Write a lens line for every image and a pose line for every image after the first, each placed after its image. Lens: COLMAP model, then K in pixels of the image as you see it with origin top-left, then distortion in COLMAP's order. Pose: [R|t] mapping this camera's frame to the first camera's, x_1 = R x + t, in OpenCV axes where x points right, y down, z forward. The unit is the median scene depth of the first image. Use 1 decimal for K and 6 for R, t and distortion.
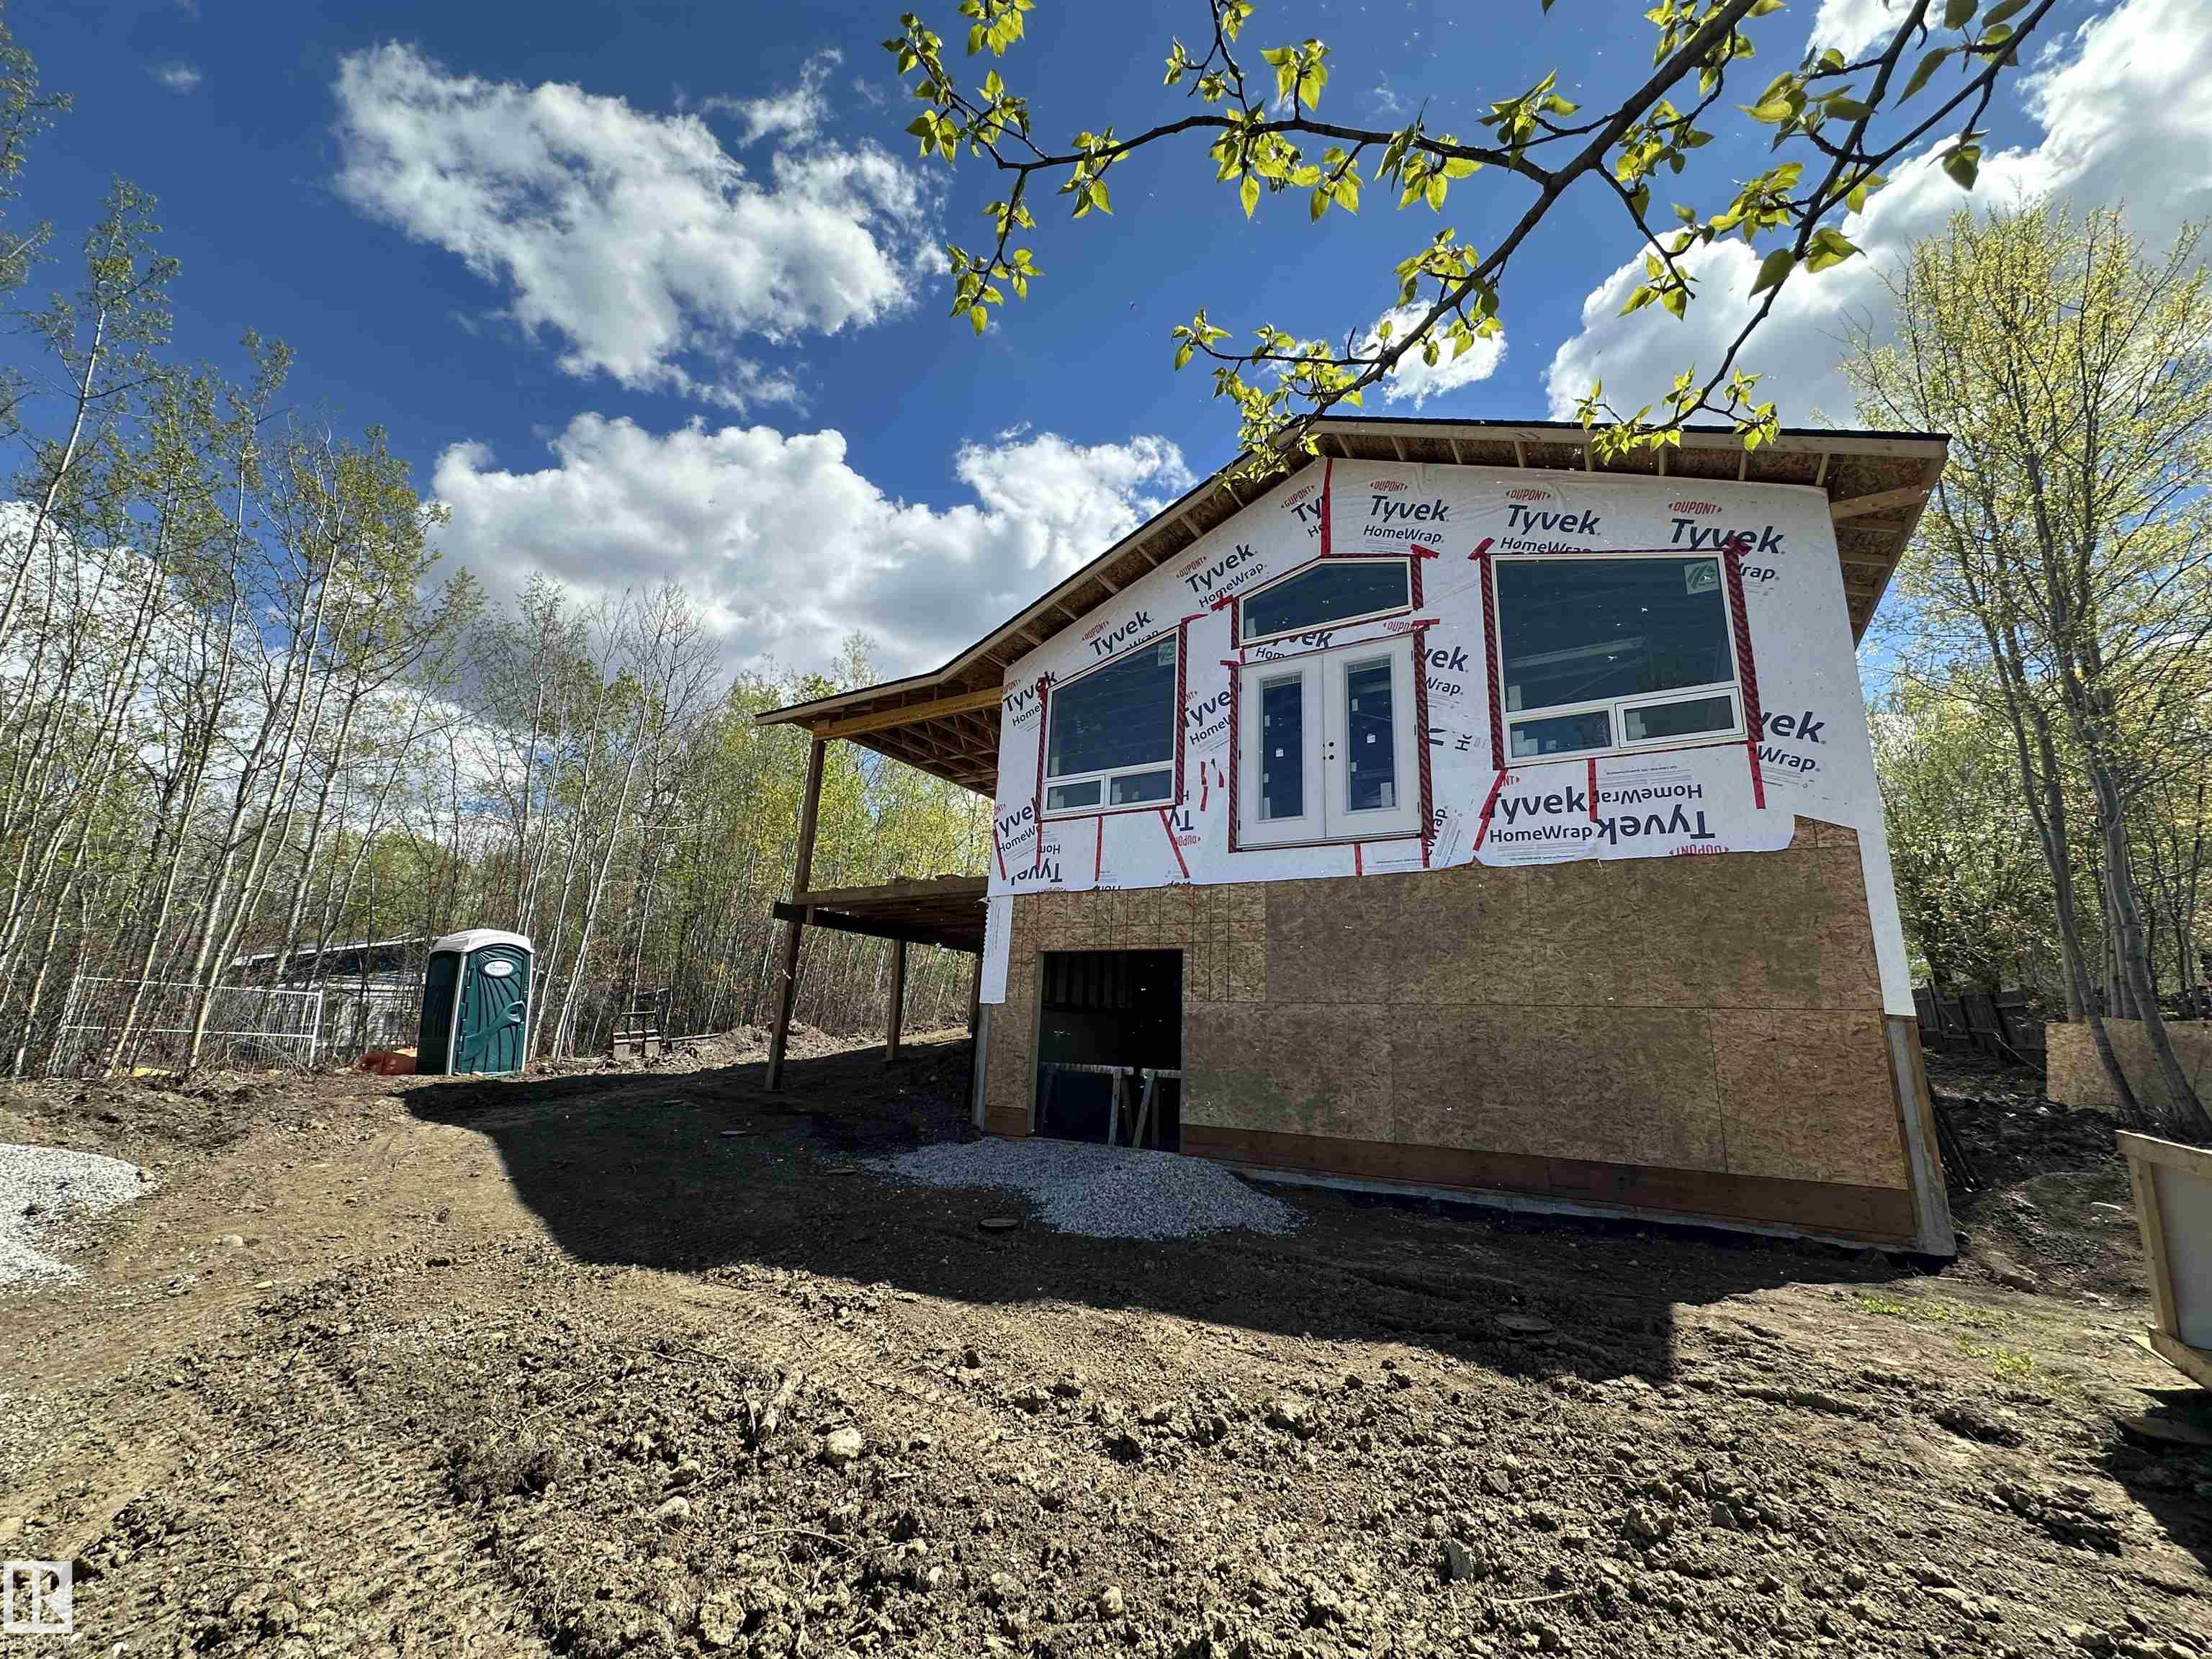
lens RADIAL K [[879.7, 0, 1106.0], [0, 879.7, 829.5], [0, 0, 1]] dist [-0.002488, 0.000832]
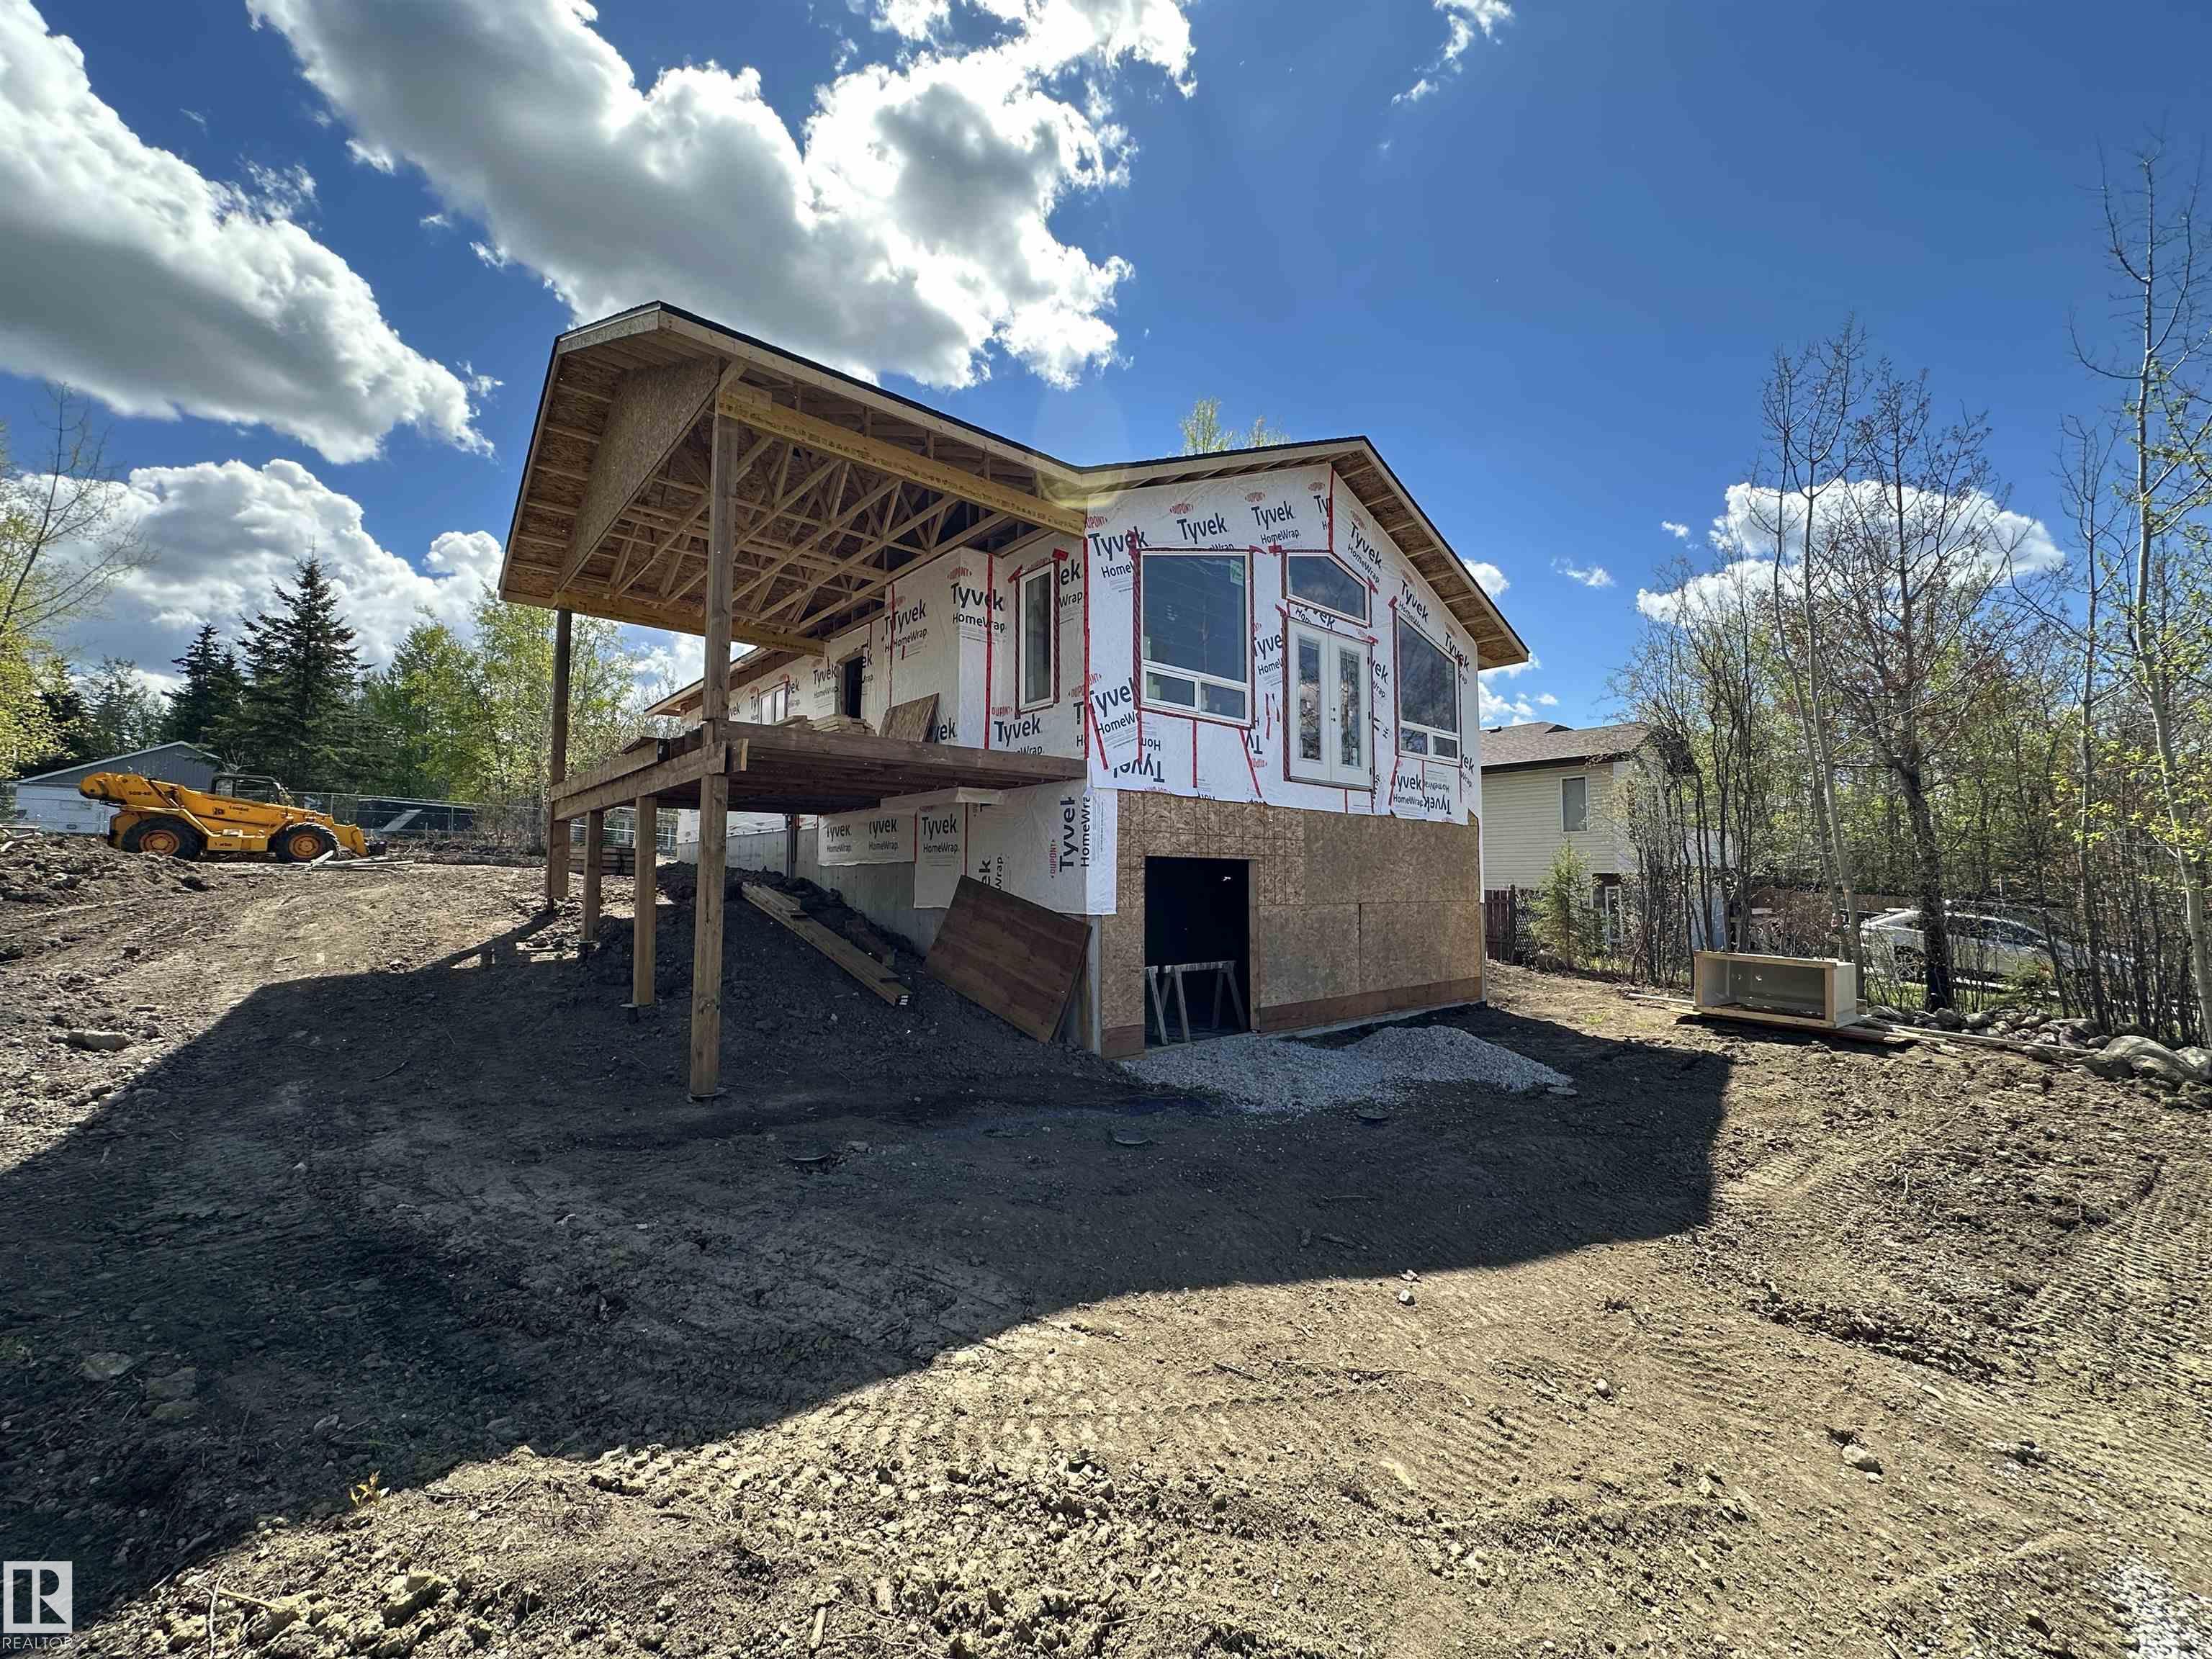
lens RADIAL K [[879.7, 0, 1106.0], [0, 879.7, 829.5], [0, 0, 1]] dist [-0.002488, 0.000832]
pose [[0.304072, 0.017529, 0.952488, -1.023010], [-0.216373, 0.974971, 0.051132, 0.078853], [-0.927752, -0.221641, 0.300254, 0.823895]]
